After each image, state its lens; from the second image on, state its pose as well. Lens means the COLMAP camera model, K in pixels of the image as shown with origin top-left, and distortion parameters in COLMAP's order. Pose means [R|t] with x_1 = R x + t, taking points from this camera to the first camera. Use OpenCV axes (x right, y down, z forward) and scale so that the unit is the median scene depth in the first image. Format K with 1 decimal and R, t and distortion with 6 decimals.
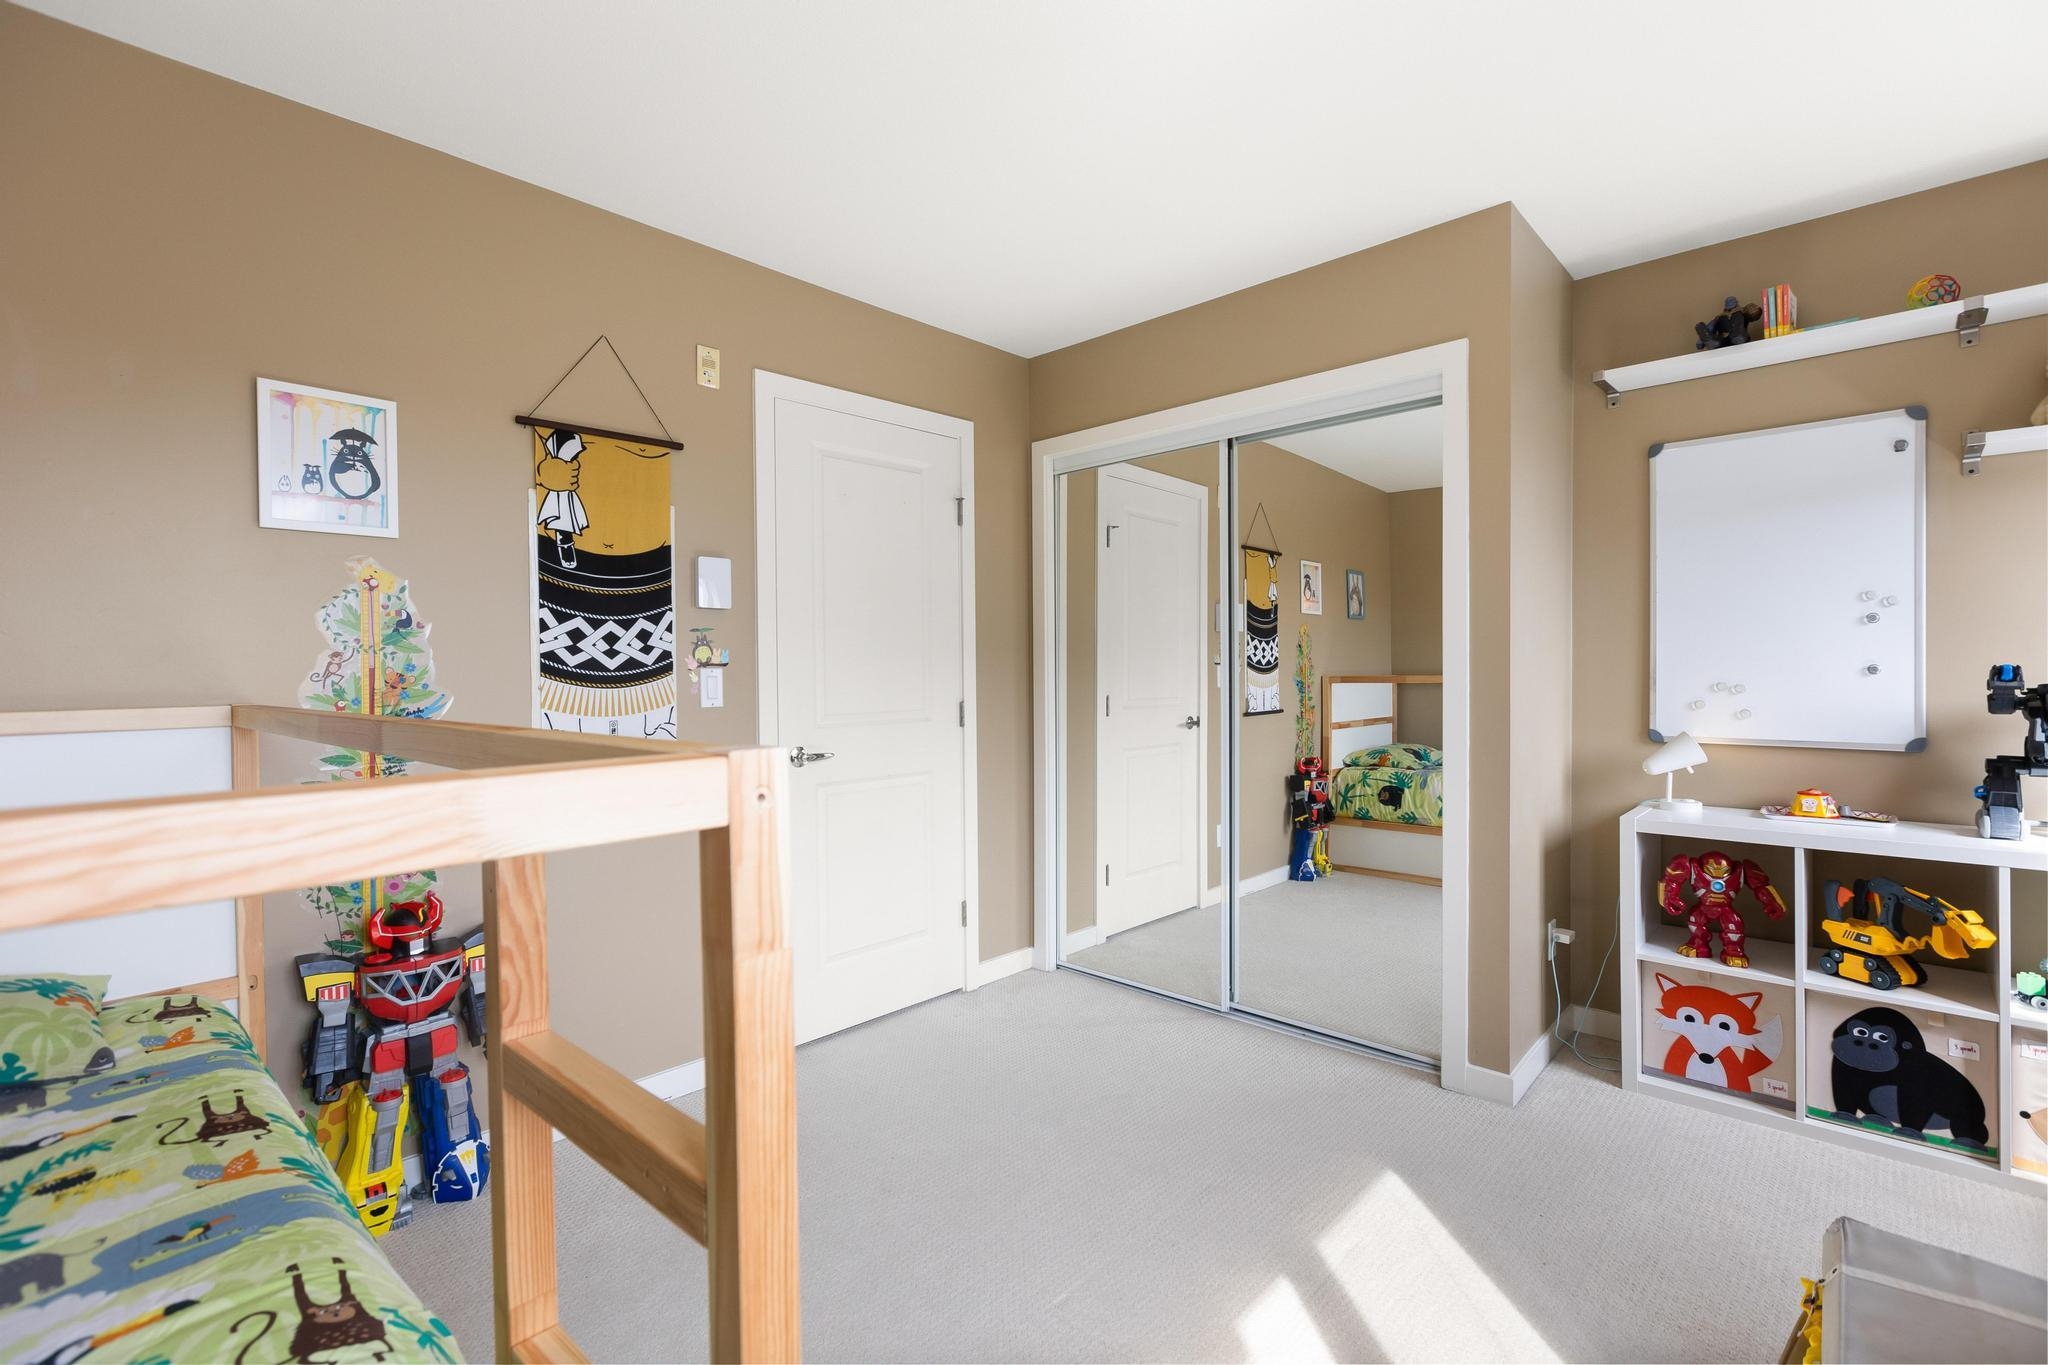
lens RADIAL K [[915.5, 0, 1026.3], [0, 915.5, 651.9], [0, 0, 1]] dist [0.000860, 0.000102]
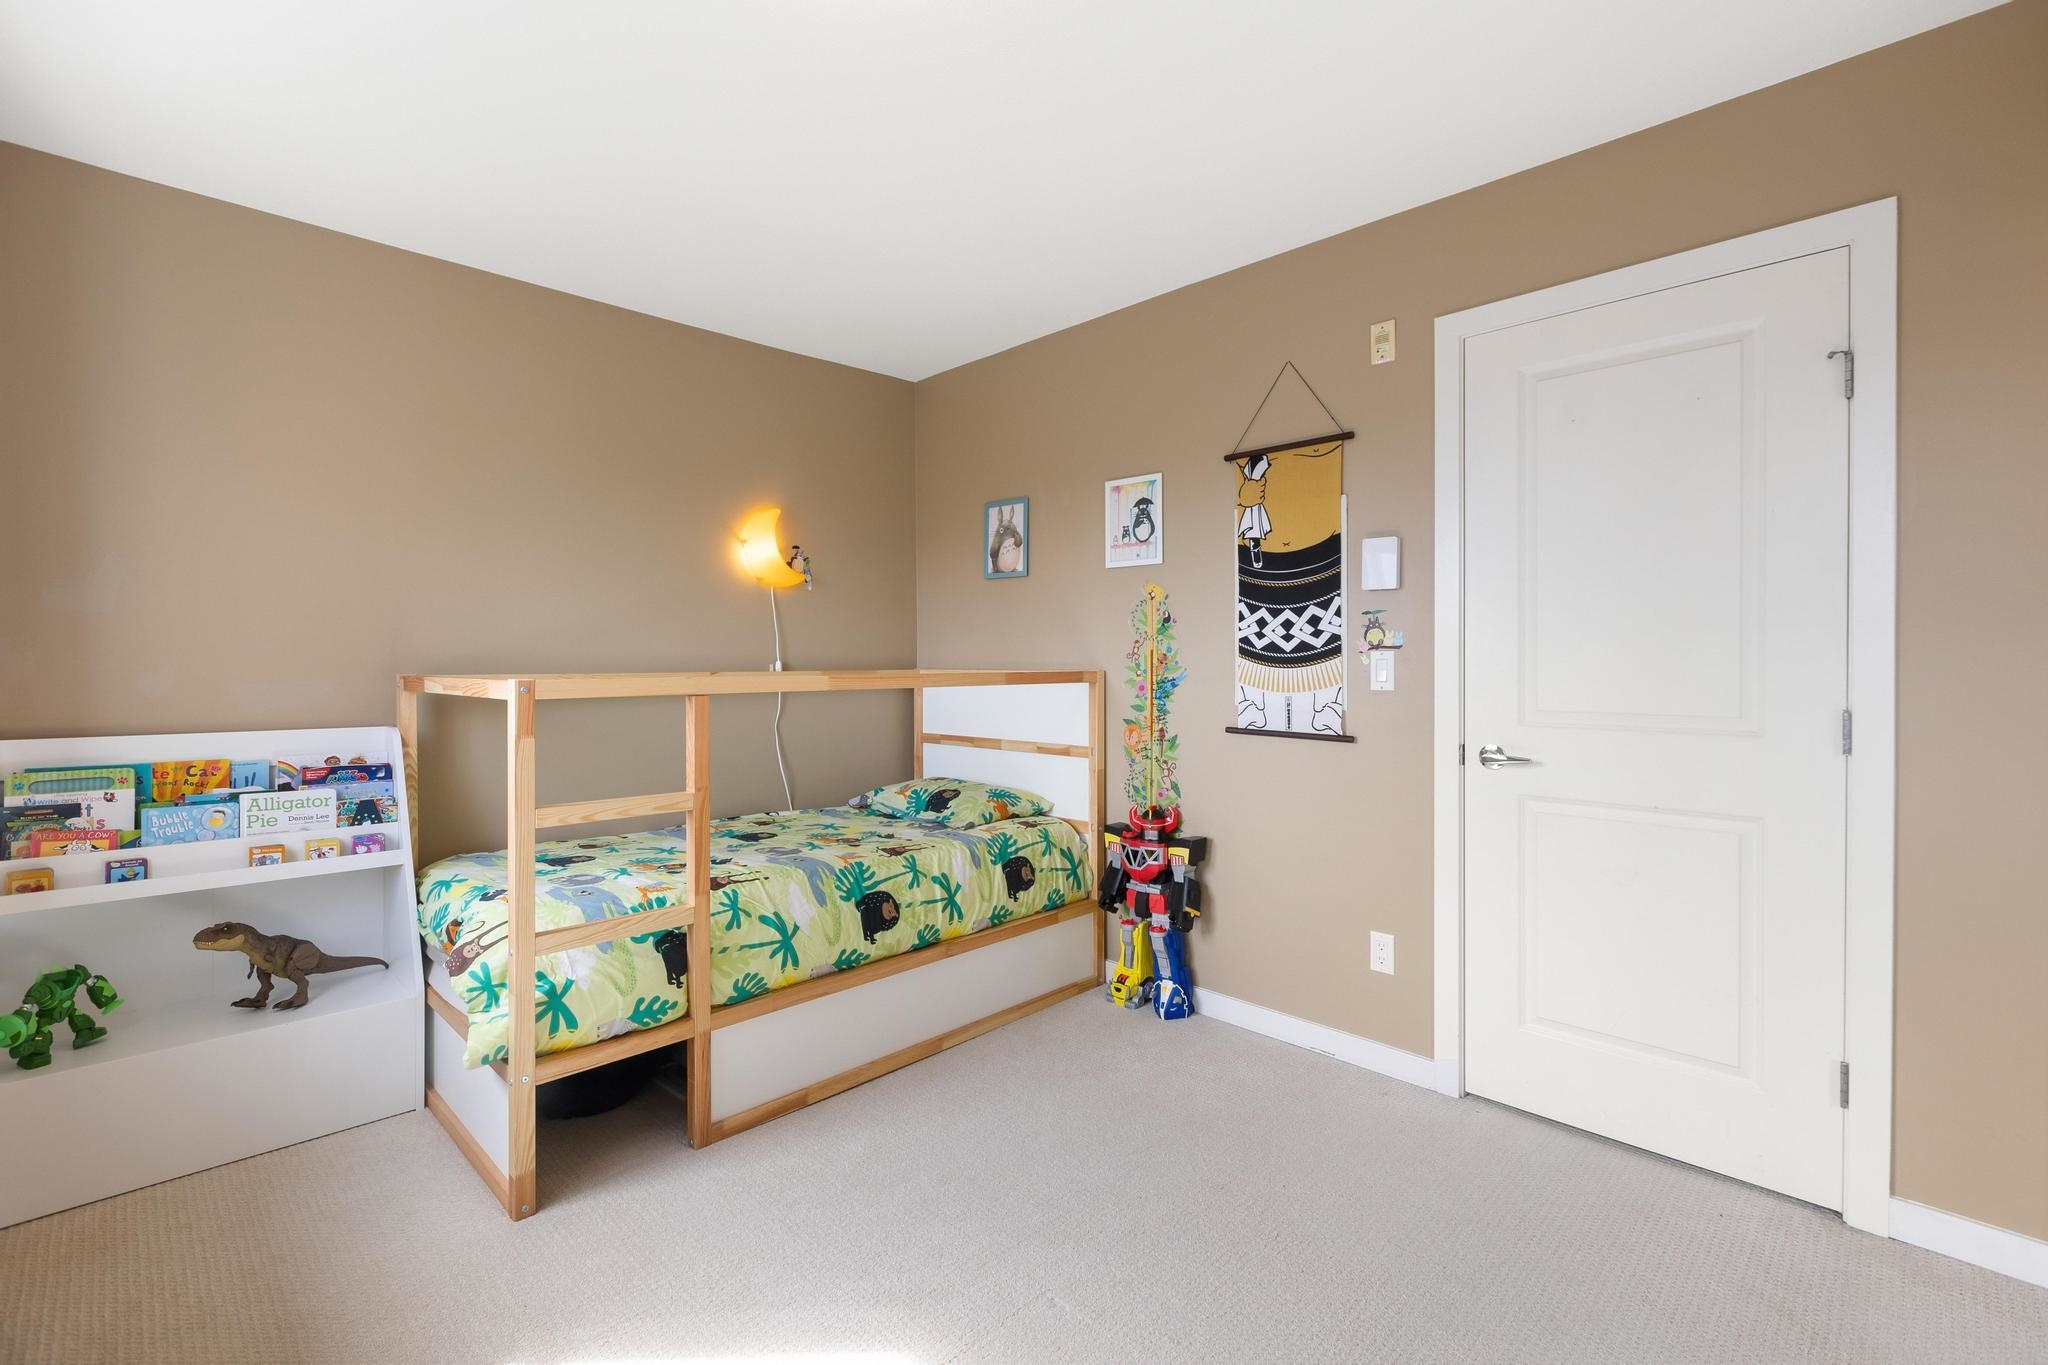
lens RADIAL K [[915.5, 0, 1026.3], [0, 915.5, 651.9], [0, 0, 1]] dist [0.000860, 0.000102]
pose [[-0.030344, 0.006104, -0.999521, 0.724980], [0.018908, 0.999806, 0.005532, 0.007154], [0.999361, -0.018731, -0.030454, 0.727175]]
